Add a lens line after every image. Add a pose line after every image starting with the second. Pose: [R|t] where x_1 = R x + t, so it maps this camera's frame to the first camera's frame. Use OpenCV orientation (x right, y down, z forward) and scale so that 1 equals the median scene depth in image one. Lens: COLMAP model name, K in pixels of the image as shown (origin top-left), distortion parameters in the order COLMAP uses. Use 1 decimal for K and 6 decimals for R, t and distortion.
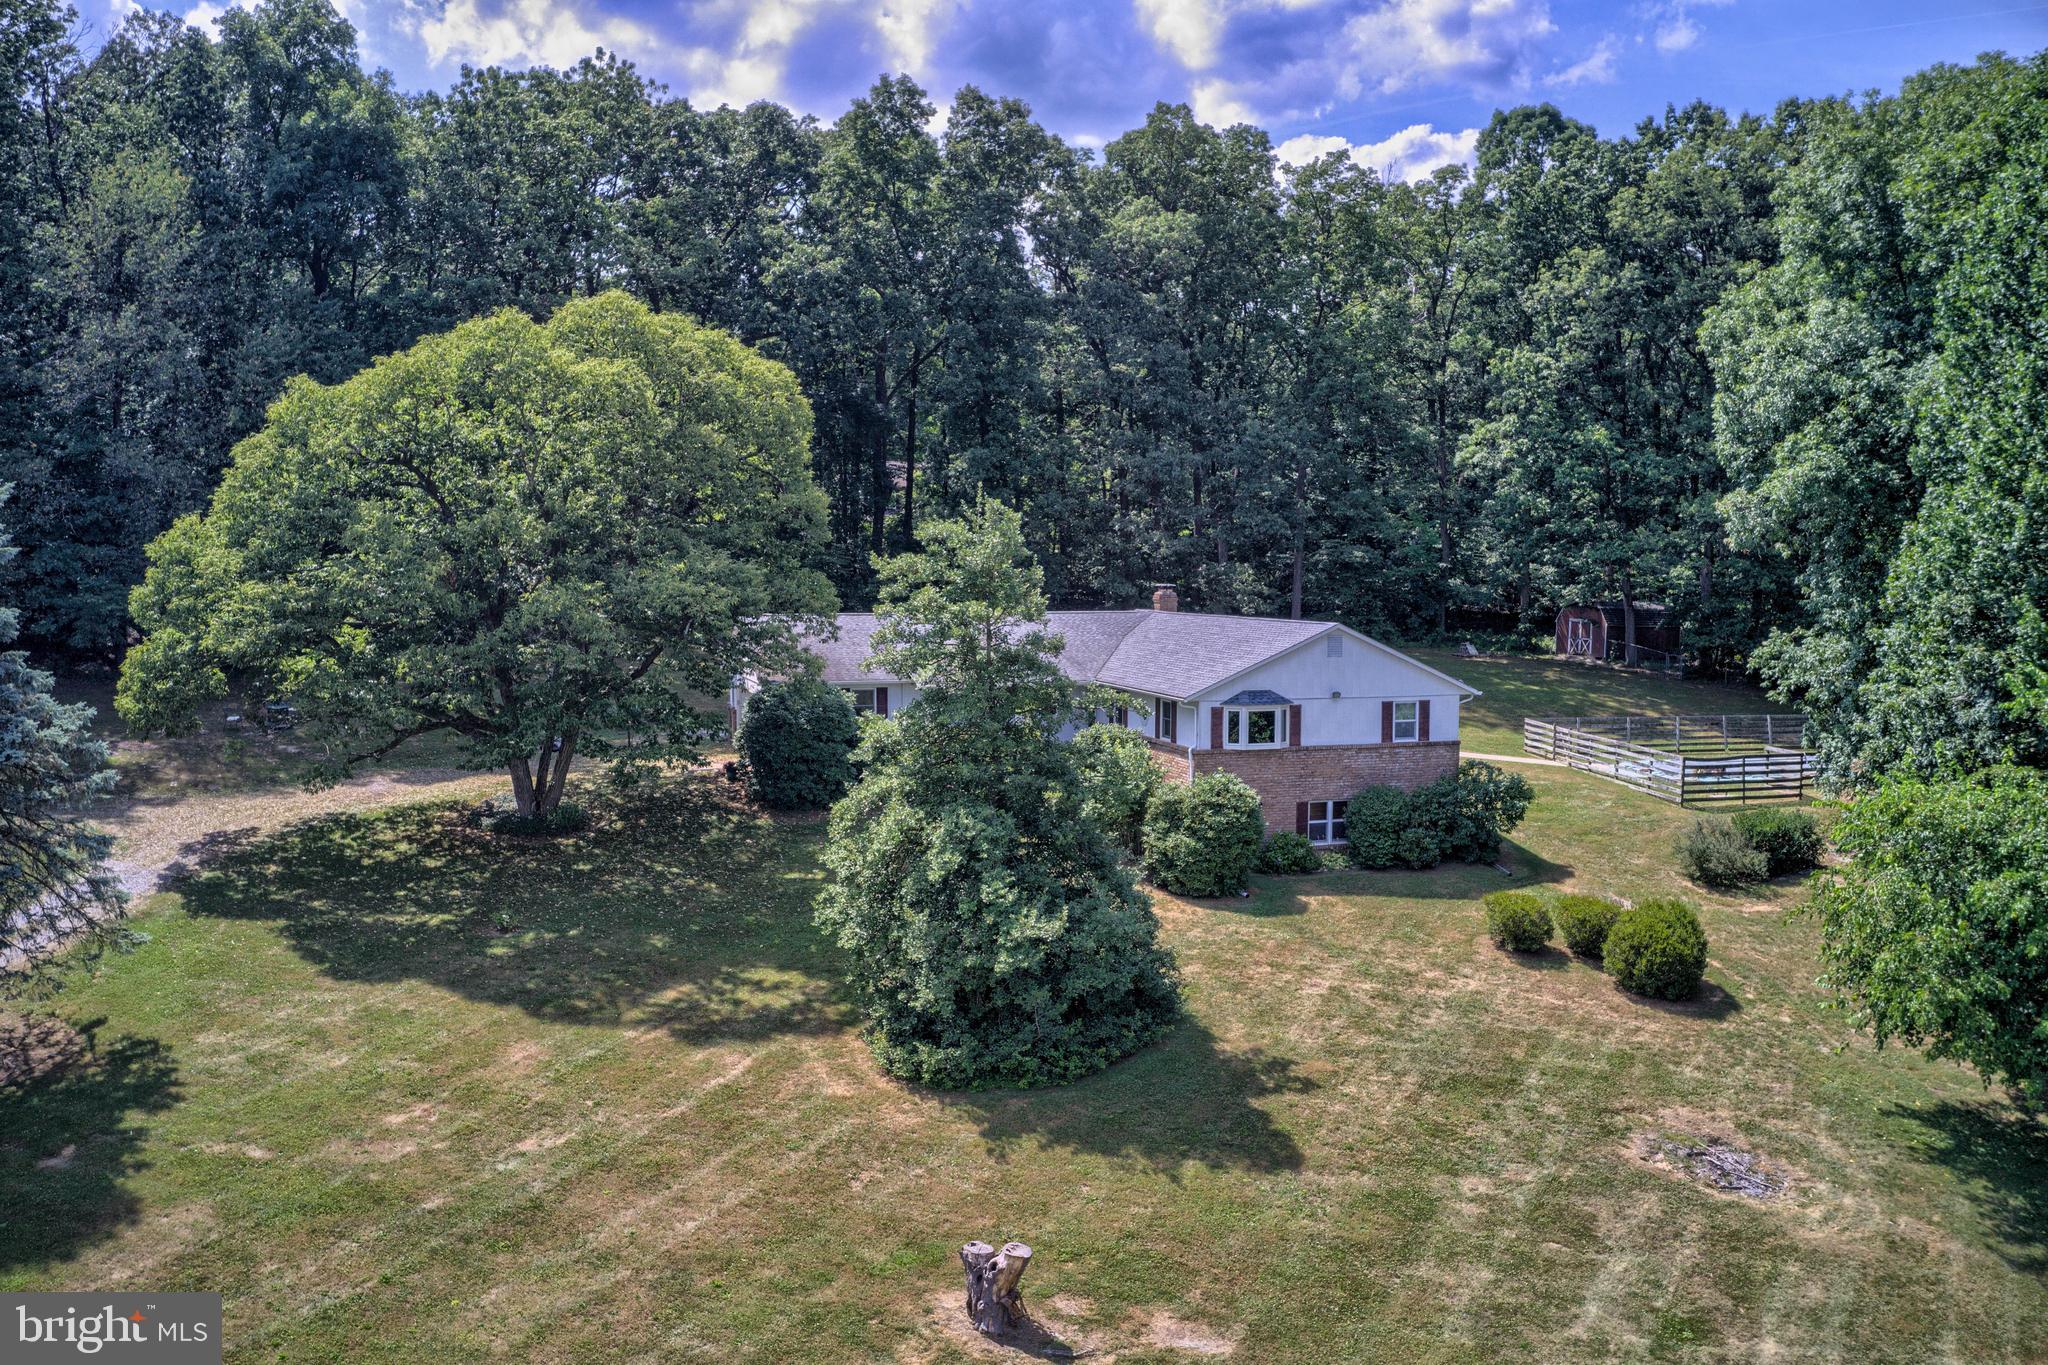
lens RADIAL K [[1650.4, 0, 1079.5], [0, 1650.4, 685.7], [0, 0, 1]] dist [-0.182117, 0.012525]
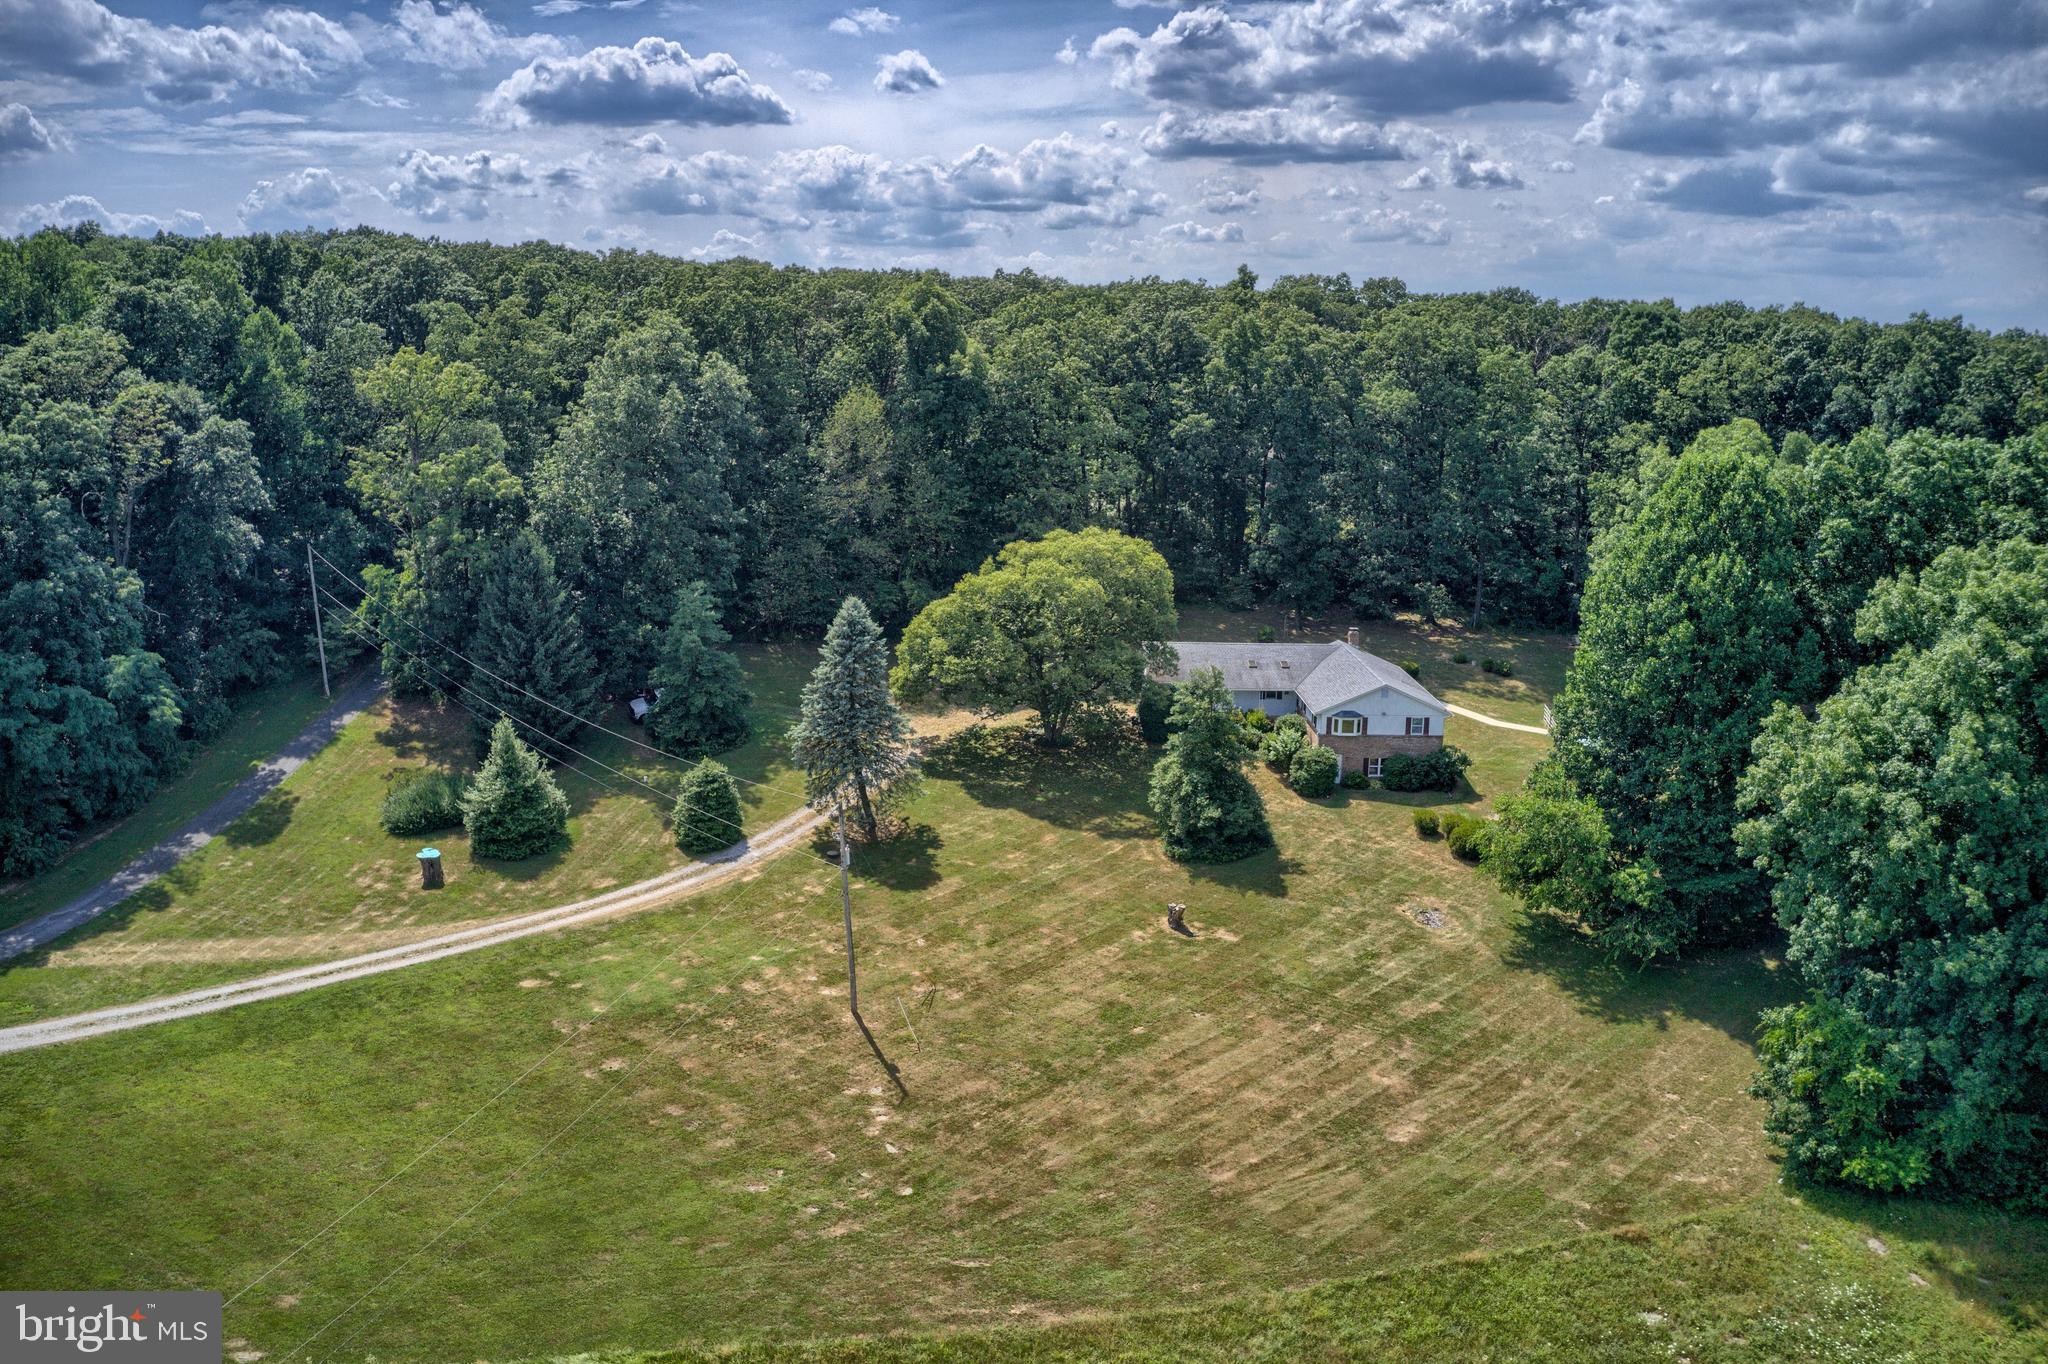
lens RADIAL K [[1627.4, 0, 1024.0], [0, 1627.4, 682.0], [0, 0, 1]] dist [-0.182186, 0.008077]
pose [[0.948978, 0.076306, -0.305971, 0.428046], [-0.033814, 0.989310, 0.141850, -0.403118], [0.313524, -0.124266, 0.941414, -1.524653]]
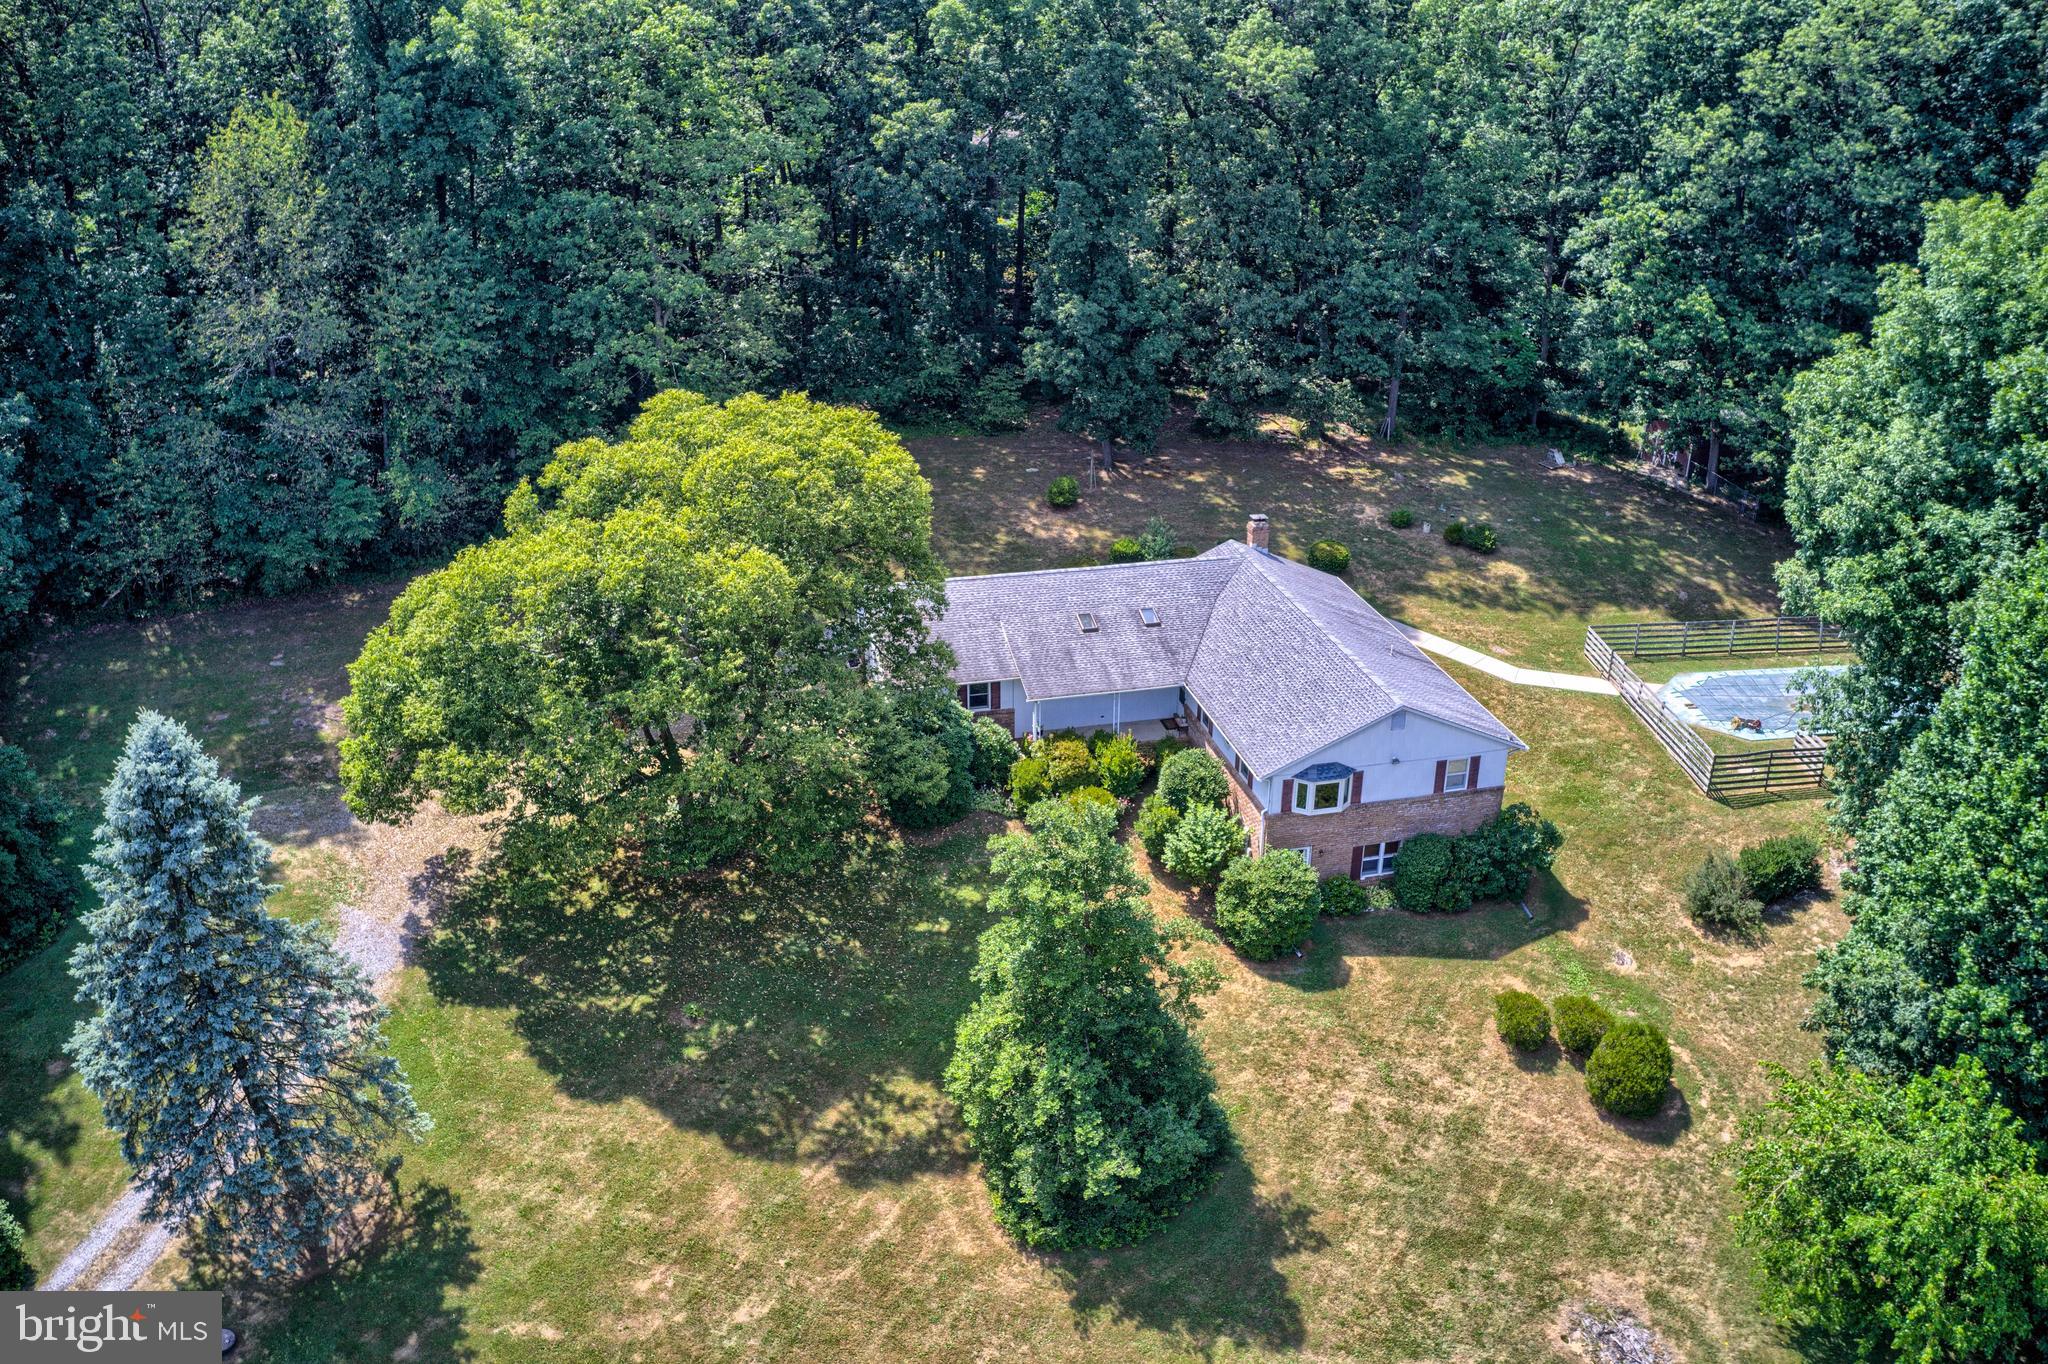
lens RADIAL K [[1627.4, 0, 1024.0], [0, 1627.4, 682.0], [0, 0, 1]] dist [-0.182186, 0.008077]
pose [[0.995041, 0.038056, -0.091901, 0.001980], [-0.003725, 0.937527, 0.347893, -0.498876], [0.099399, -0.345825, 0.933019, -0.044692]]
